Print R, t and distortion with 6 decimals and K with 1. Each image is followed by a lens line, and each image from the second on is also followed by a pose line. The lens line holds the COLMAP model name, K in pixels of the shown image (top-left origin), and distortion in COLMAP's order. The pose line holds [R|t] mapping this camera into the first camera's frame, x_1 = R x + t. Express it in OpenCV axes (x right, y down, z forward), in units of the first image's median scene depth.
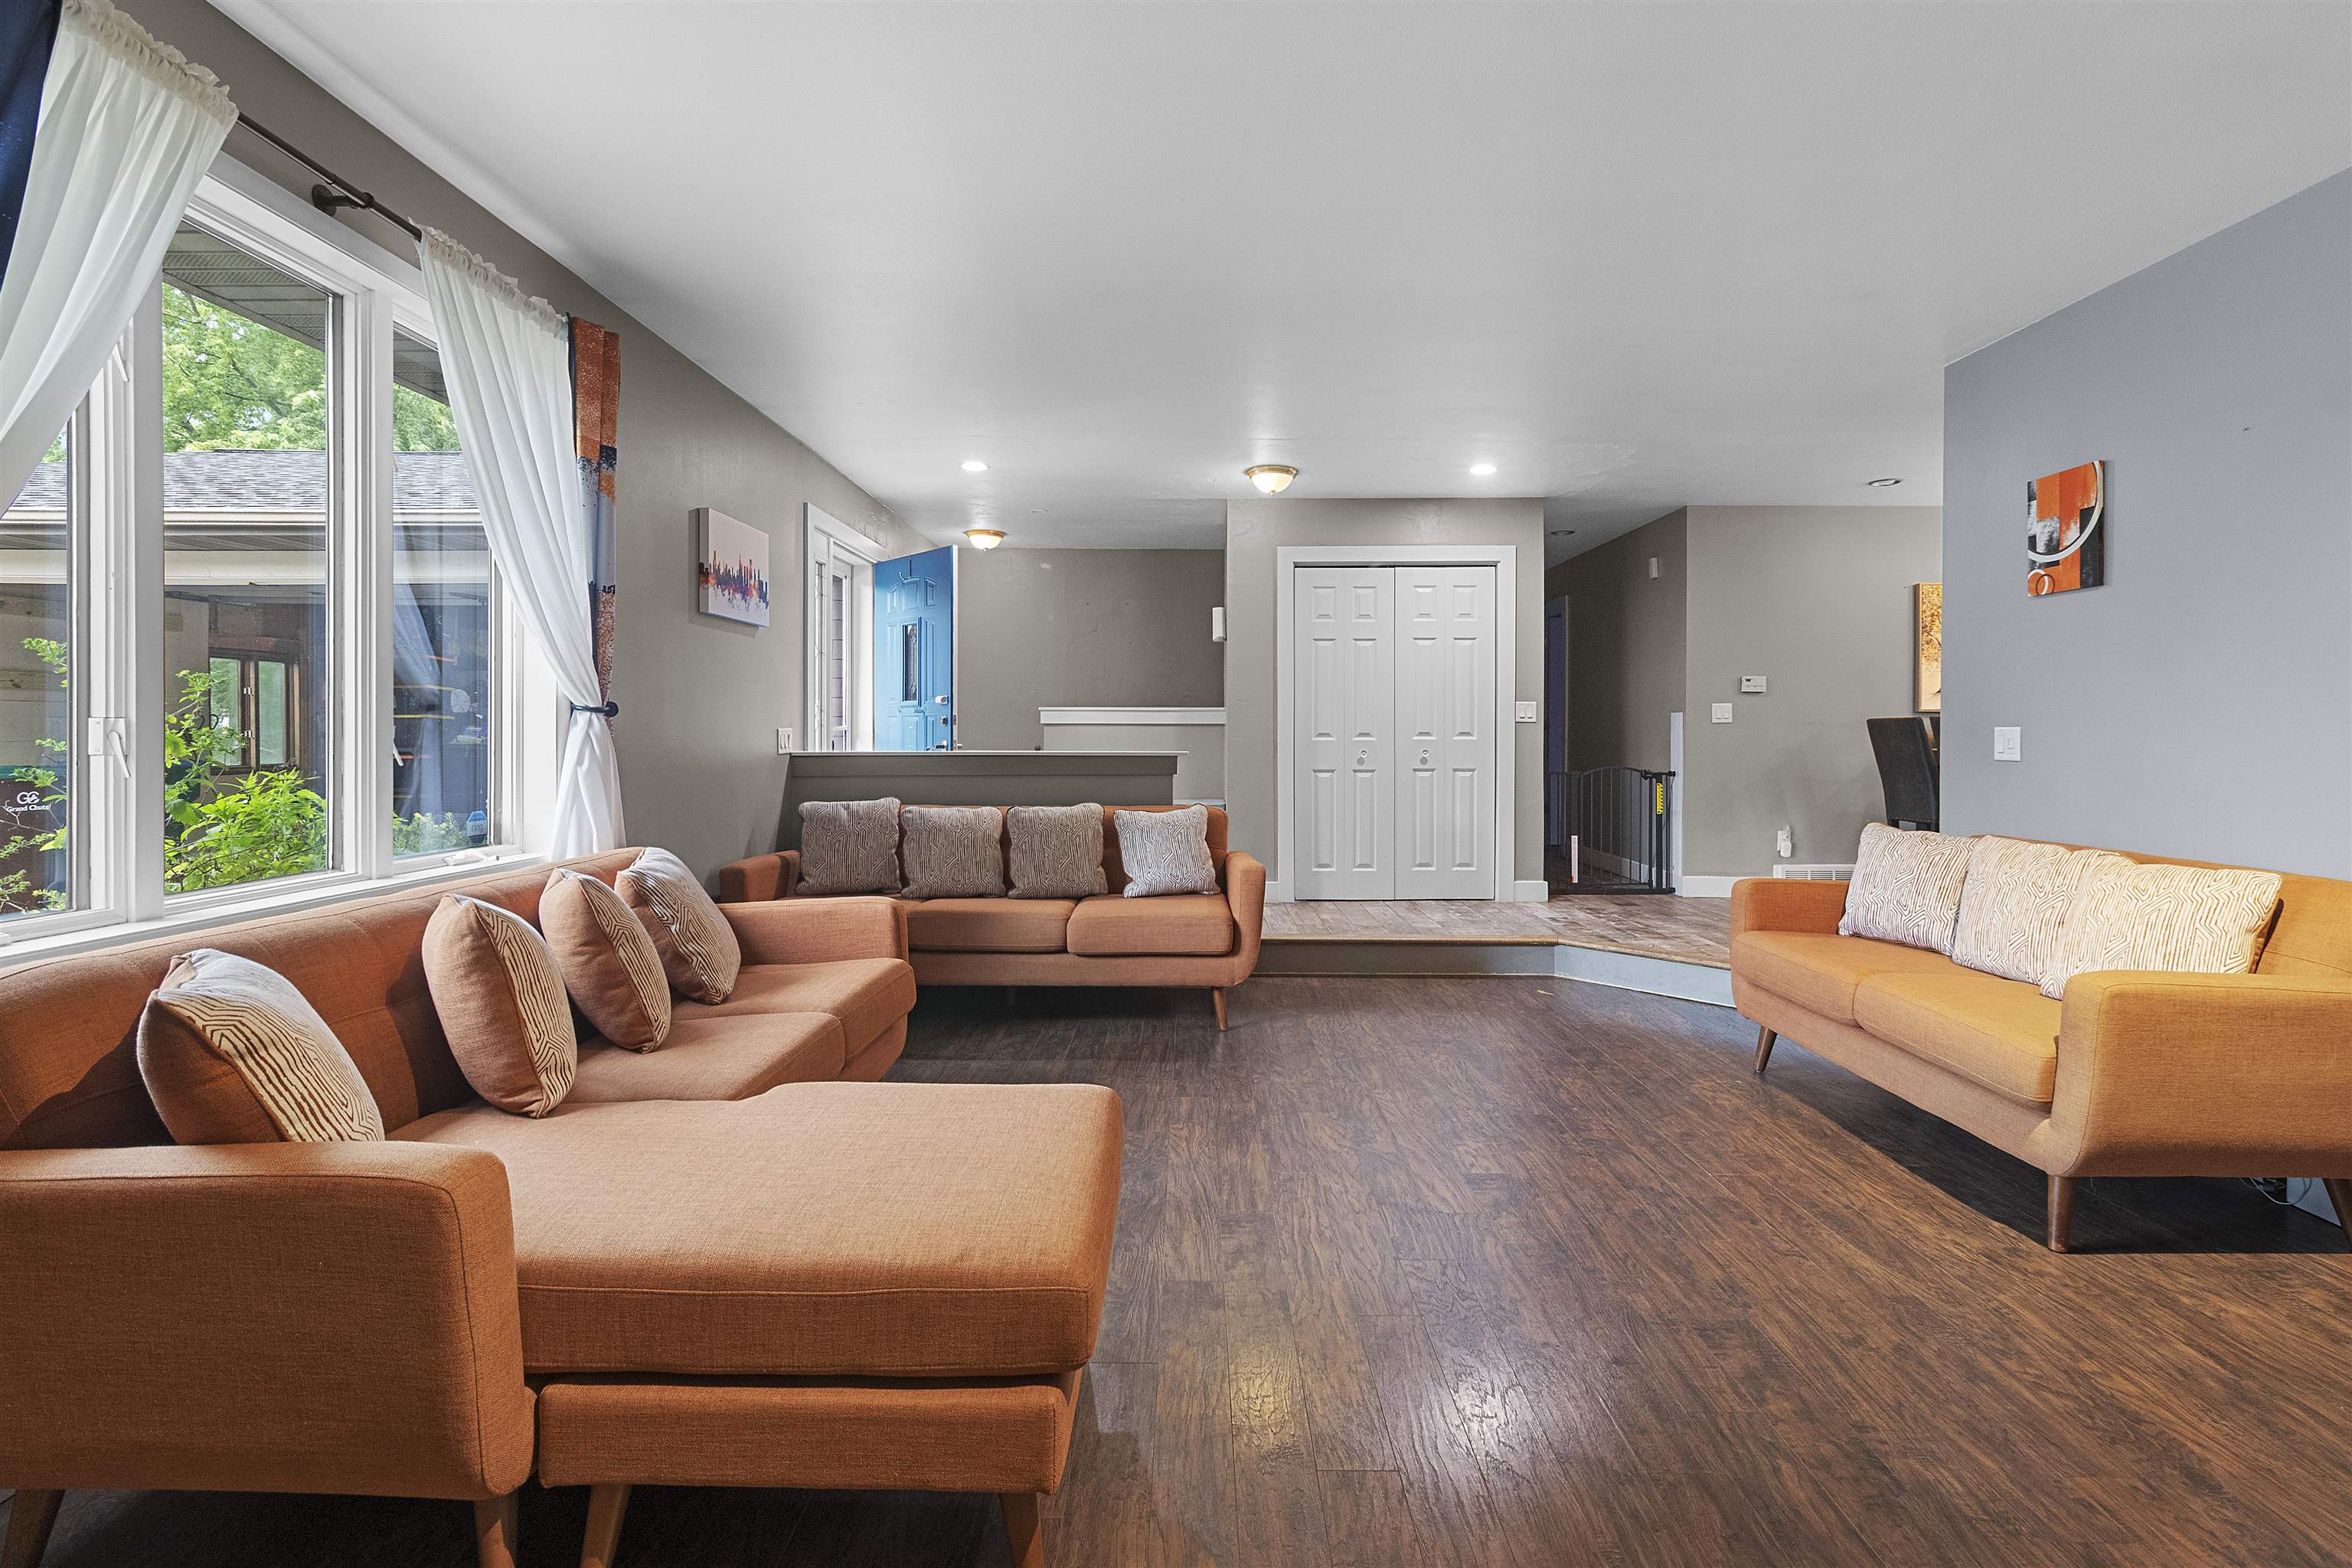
lens RADIAL K [[1096.2, 0, 1179.6], [0, 1096.2, 740.4], [0, 0, 1]] dist [-0.000630, -0.000527]
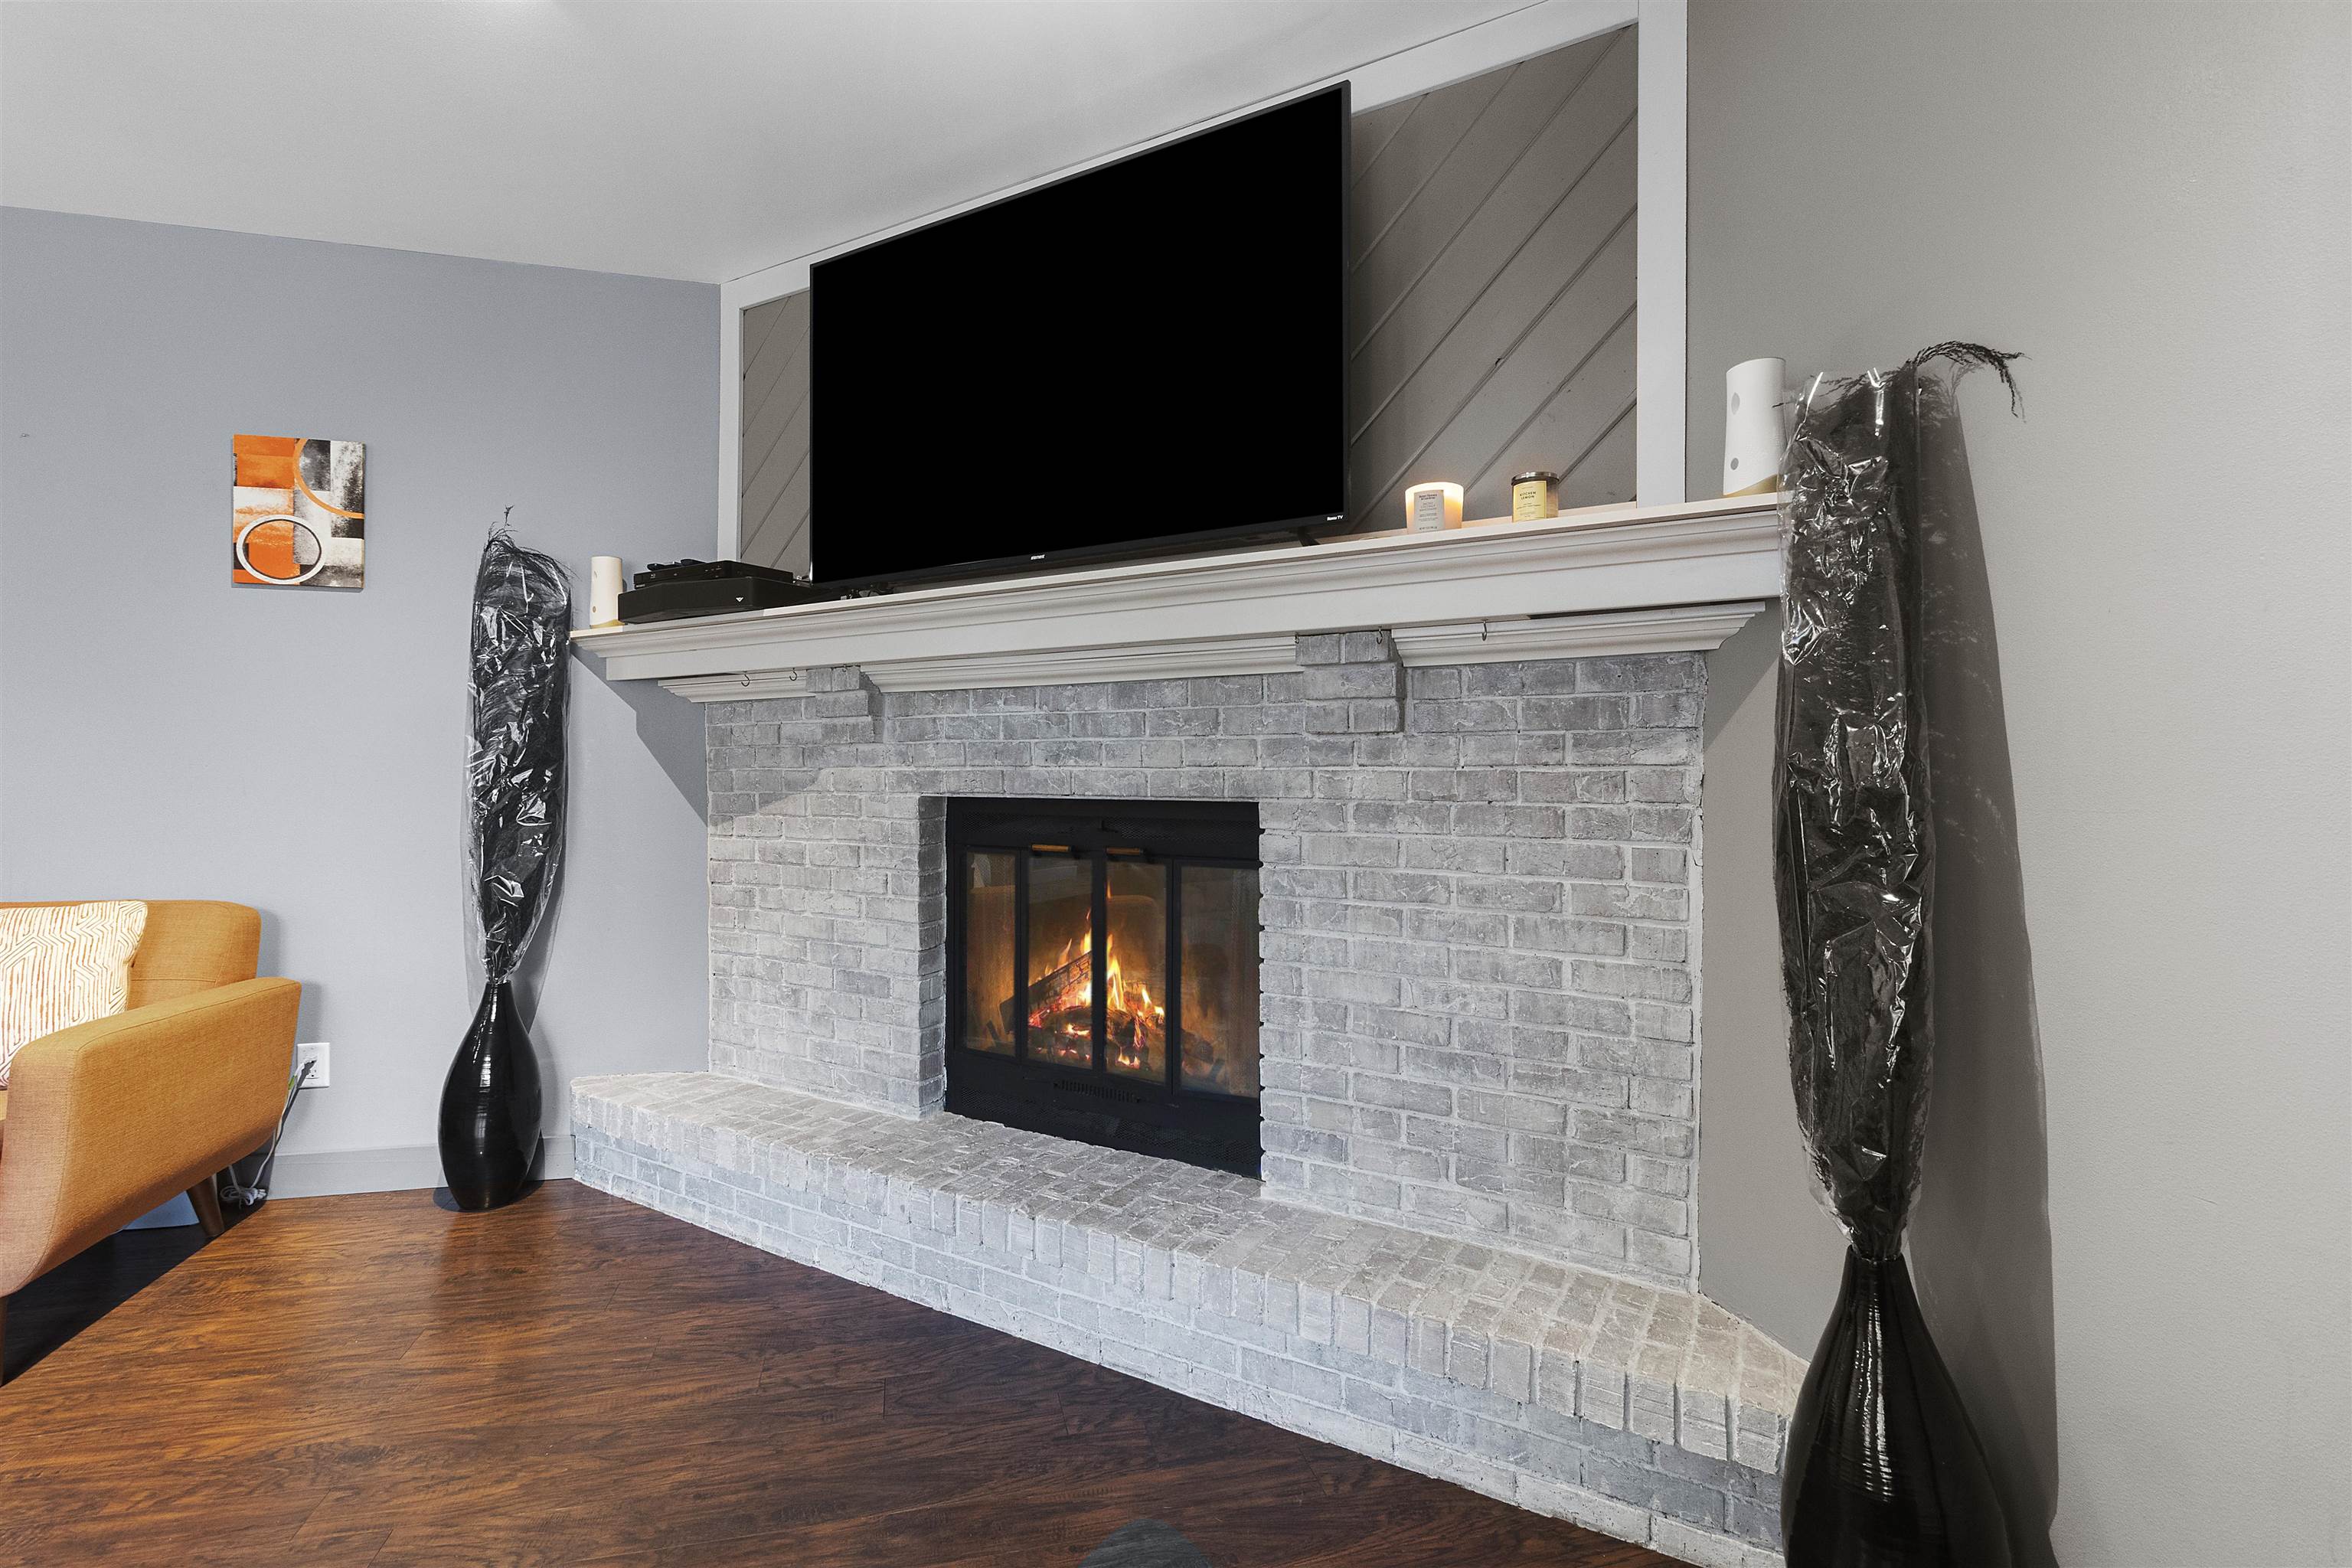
lens RADIAL K [[1088.1, 0, 1177.3], [0, 1088.1, 770.0], [0, 0, 1]] dist [0.000671, 0.000429]
pose [[-0.251047, -0.004722, 0.967963, -0.147645], [0.002655, 0.999981, 0.005567, -0.001032], [-0.967971, 0.003967, -0.251030, 0.238584]]
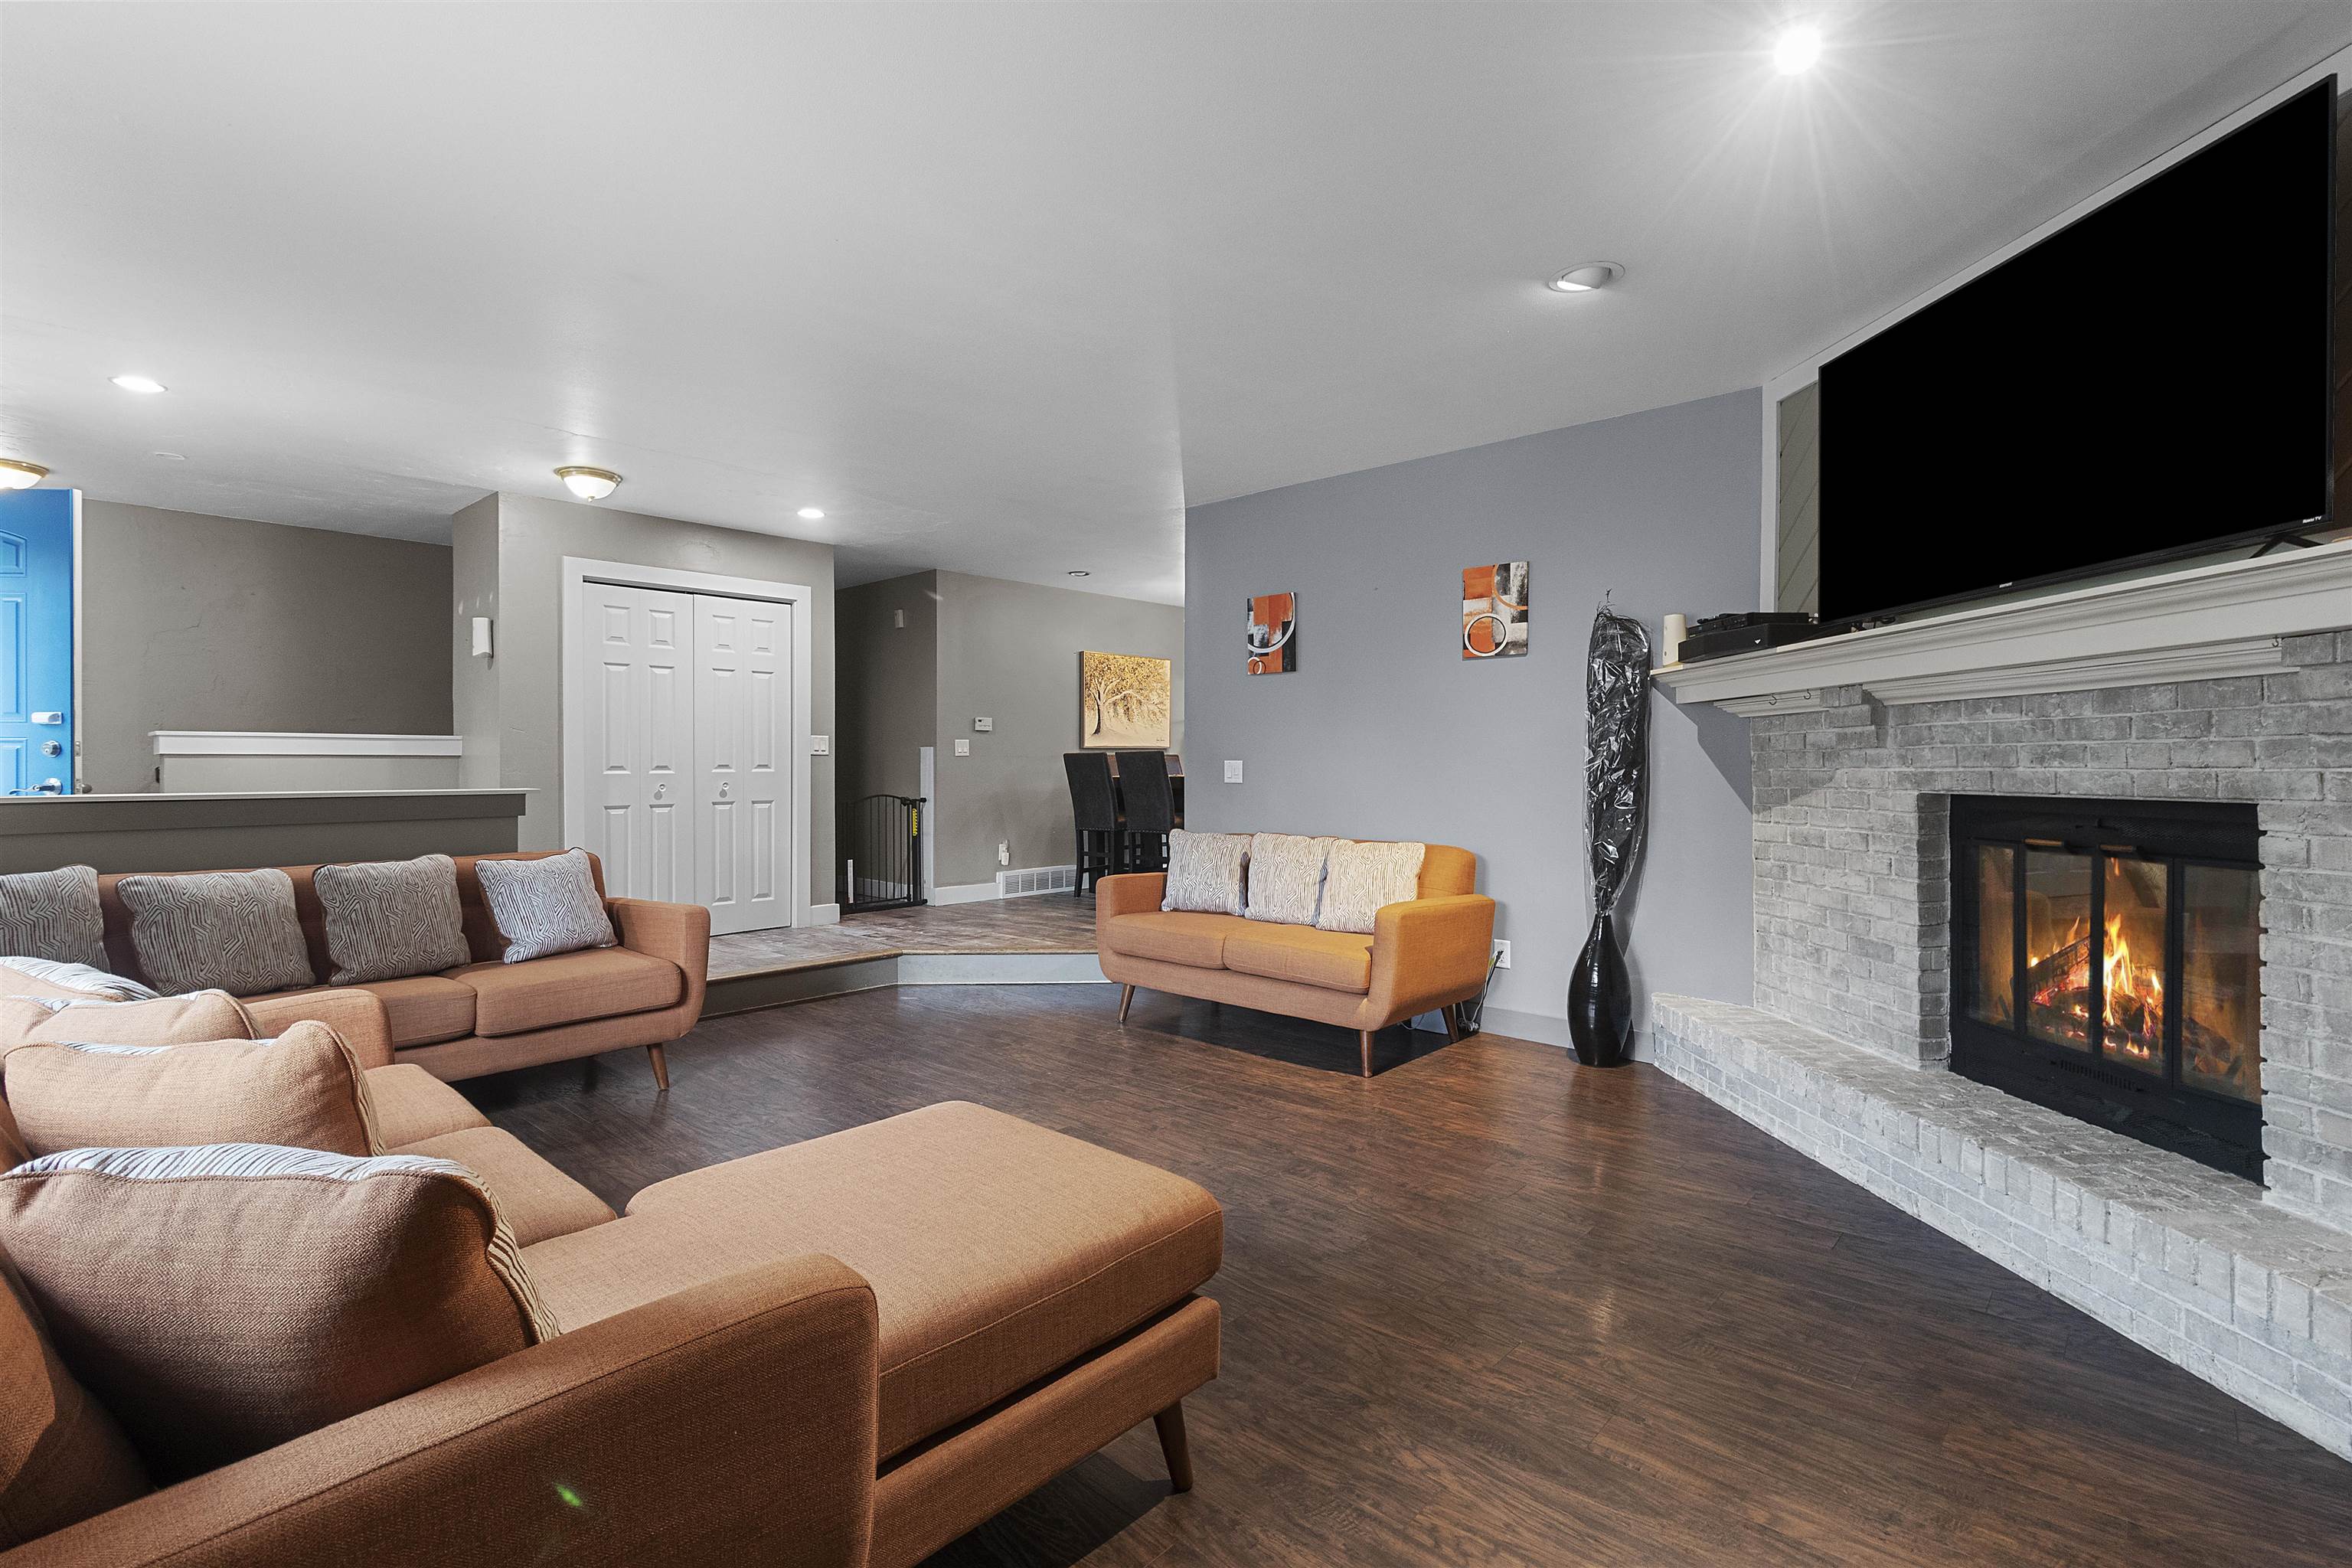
lens RADIAL K [[1088.1, 0, 1177.3], [0, 1088.1, 770.0], [0, 0, 1]] dist [0.000671, 0.000429]
pose [[0.663235, -0.006757, 0.748381, -0.436488], [0.007216, 0.999970, 0.002634, -0.004380], [-0.748377, 0.003653, 0.663264, 0.082913]]
